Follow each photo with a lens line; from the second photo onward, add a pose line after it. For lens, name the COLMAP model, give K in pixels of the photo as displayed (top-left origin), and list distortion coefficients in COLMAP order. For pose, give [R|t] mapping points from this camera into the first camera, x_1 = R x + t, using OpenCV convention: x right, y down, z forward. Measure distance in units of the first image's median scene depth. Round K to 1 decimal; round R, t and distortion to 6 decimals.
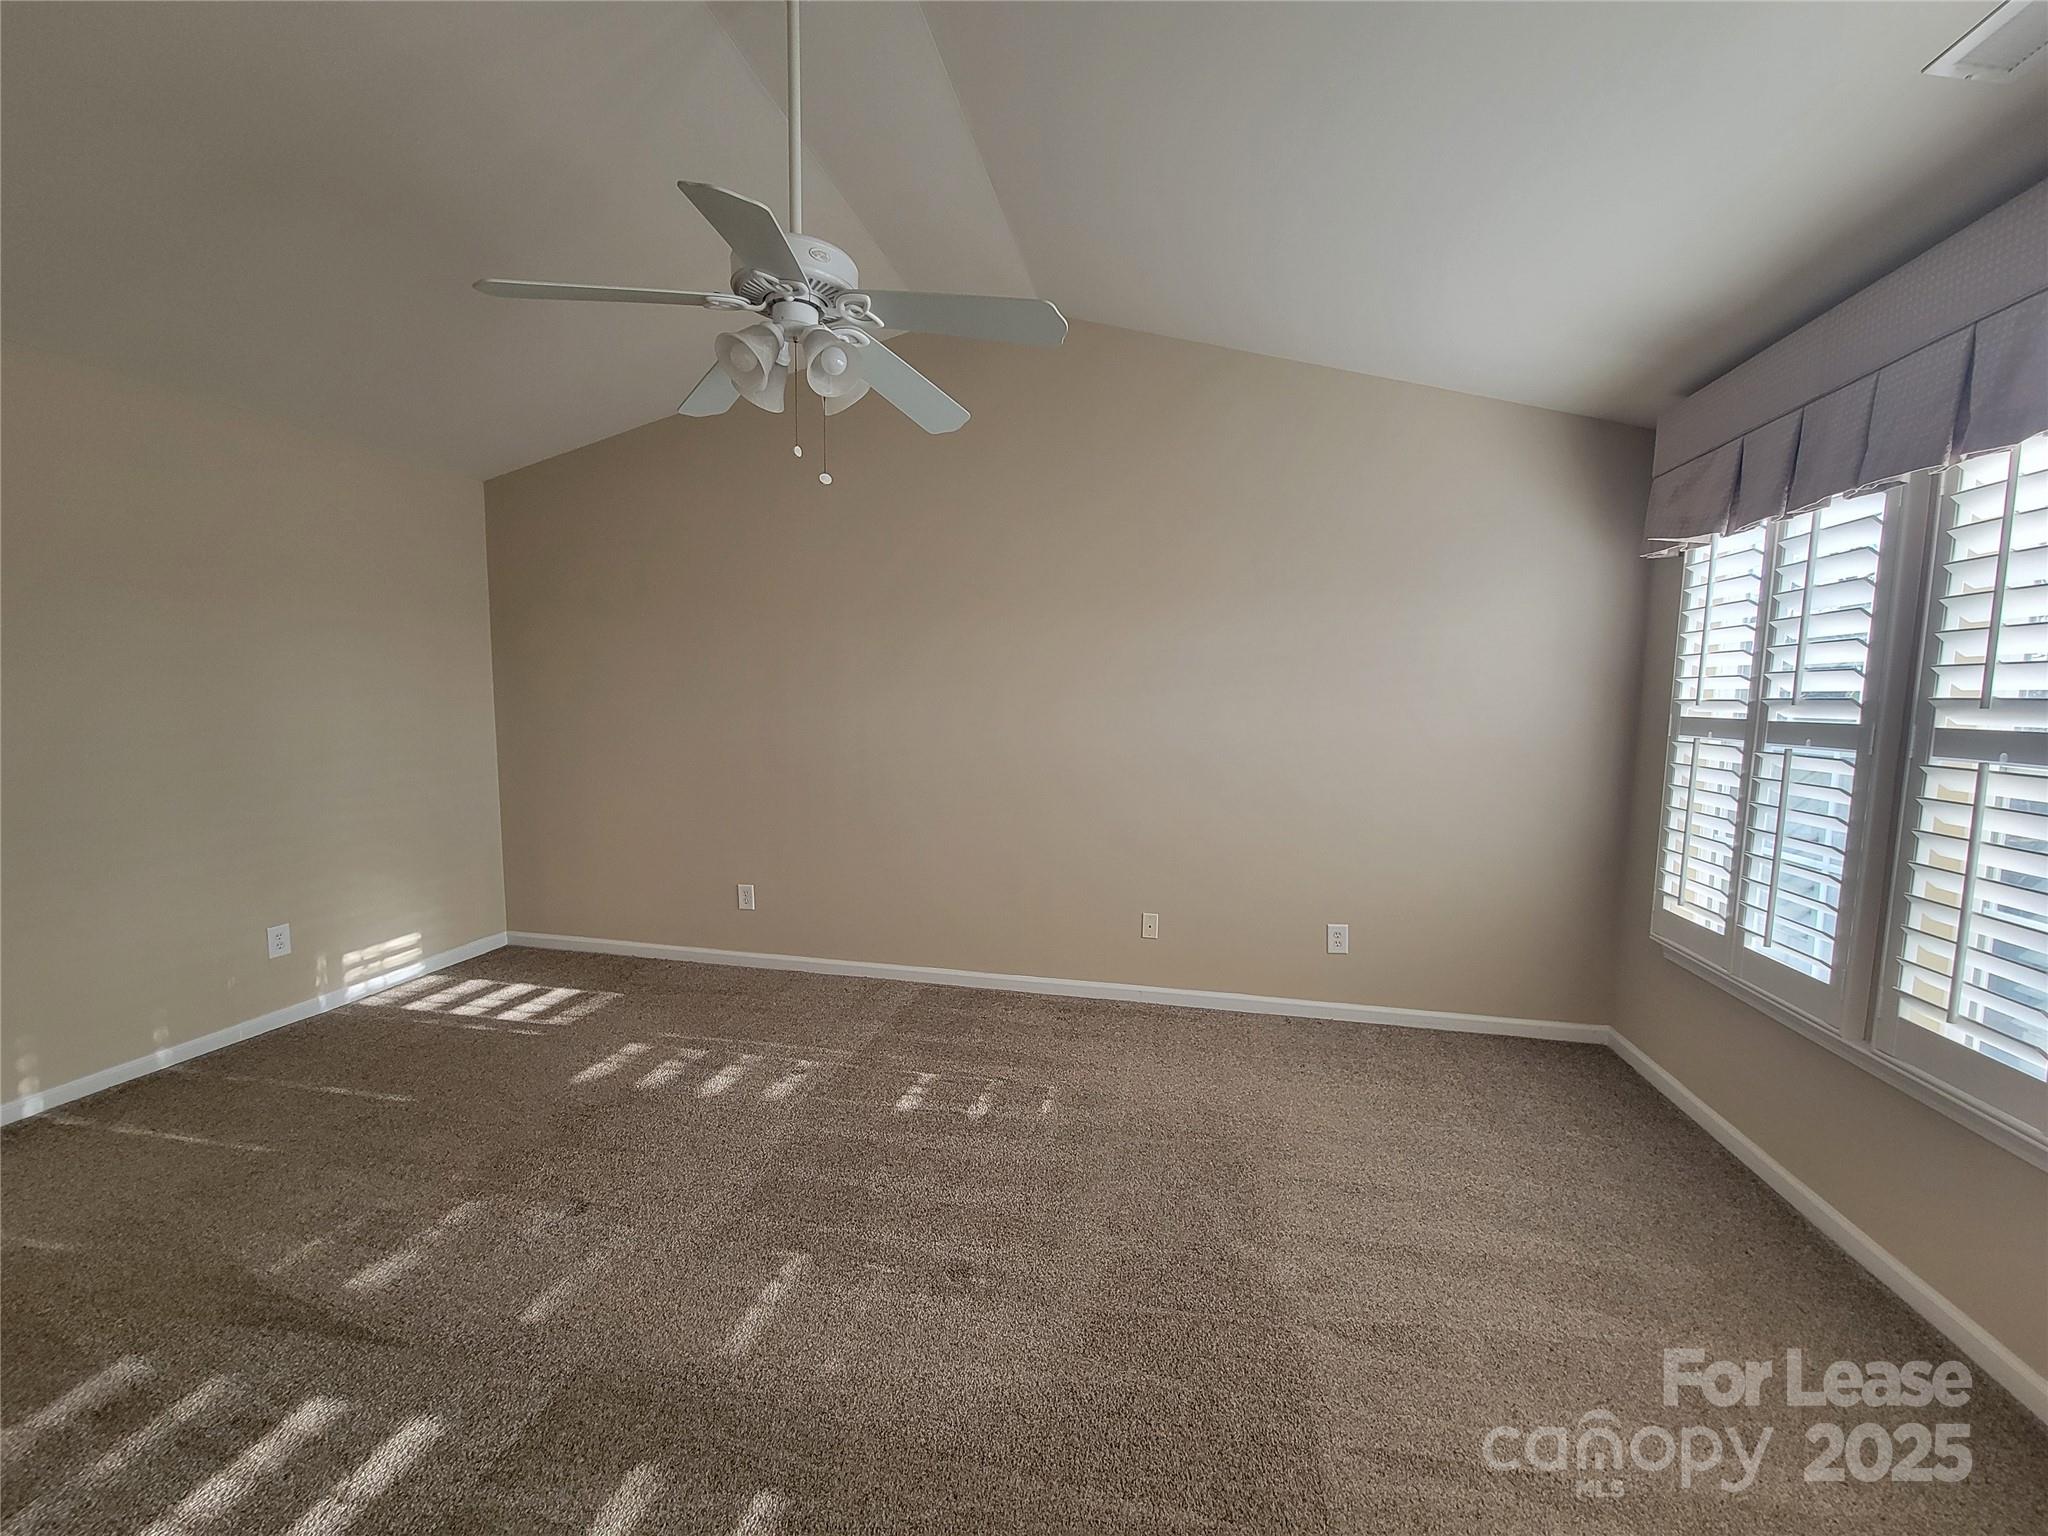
lens RADIAL K [[842.9, 0, 1017.9], [0, 842.9, 778.1], [0, 0, 1]] dist [-0.007060, 0.005833]
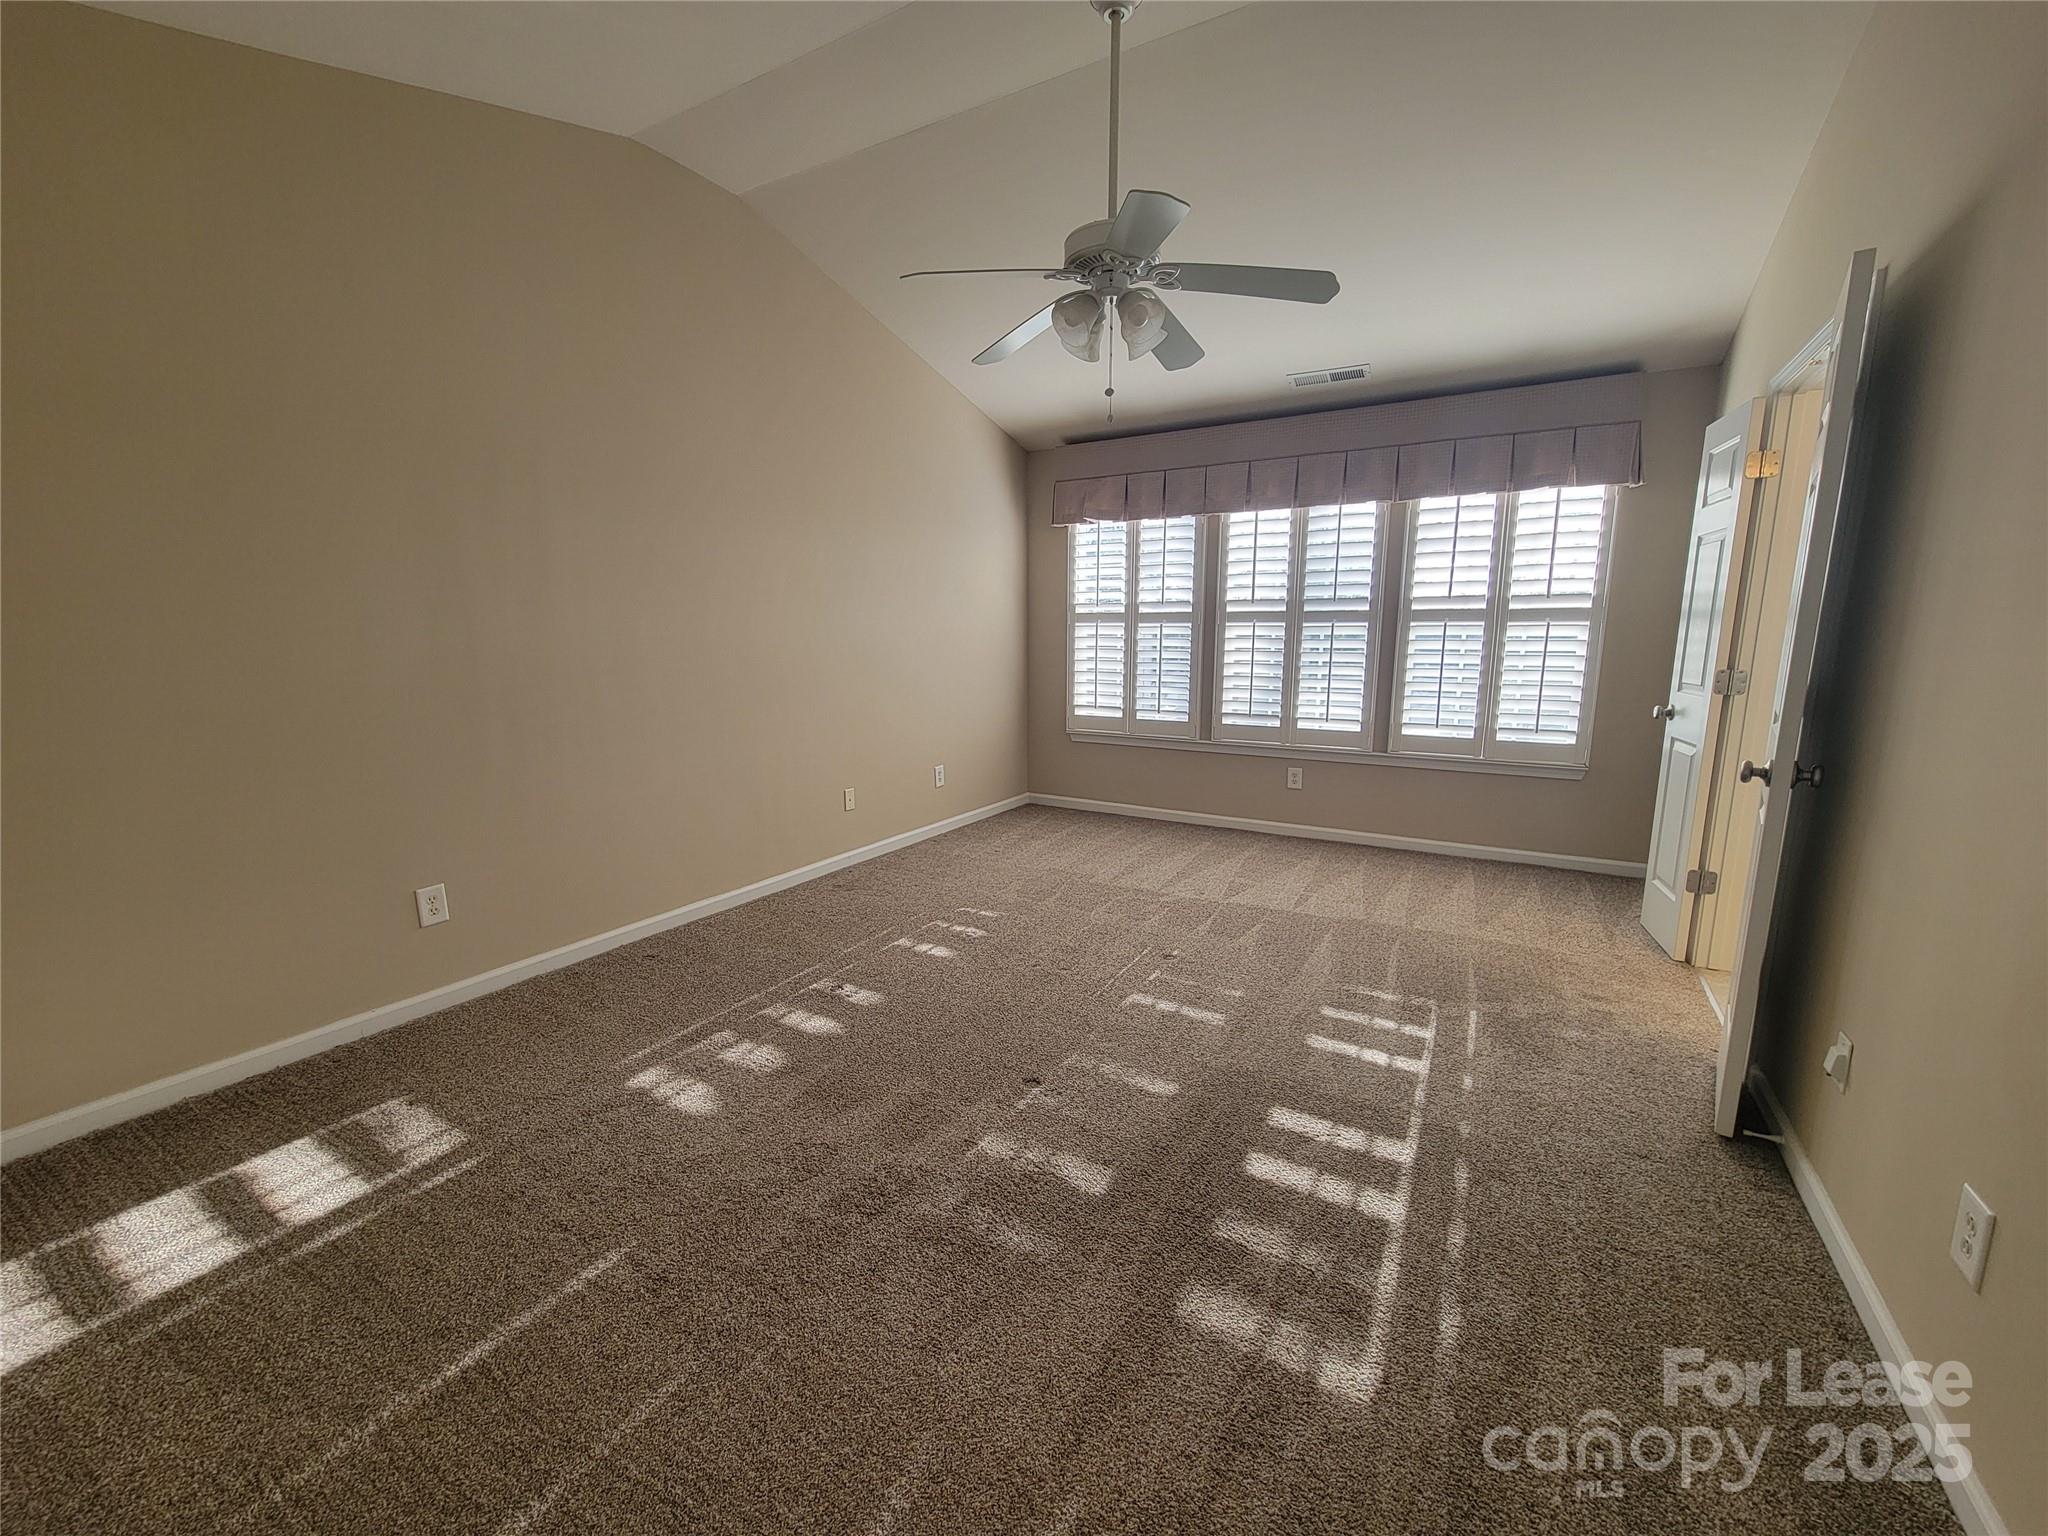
lens RADIAL K [[821.8, 0, 1024.0], [0, 821.8, 768.0], [0, 0, 1]] dist [-0.001221, 0.000044]
pose [[0.327613, -0.173506, 0.928744, -1.036419], [0.104958, 0.983593, 0.146729, -0.013009], [-0.938964, 0.049409, 0.340449, 0.475588]]
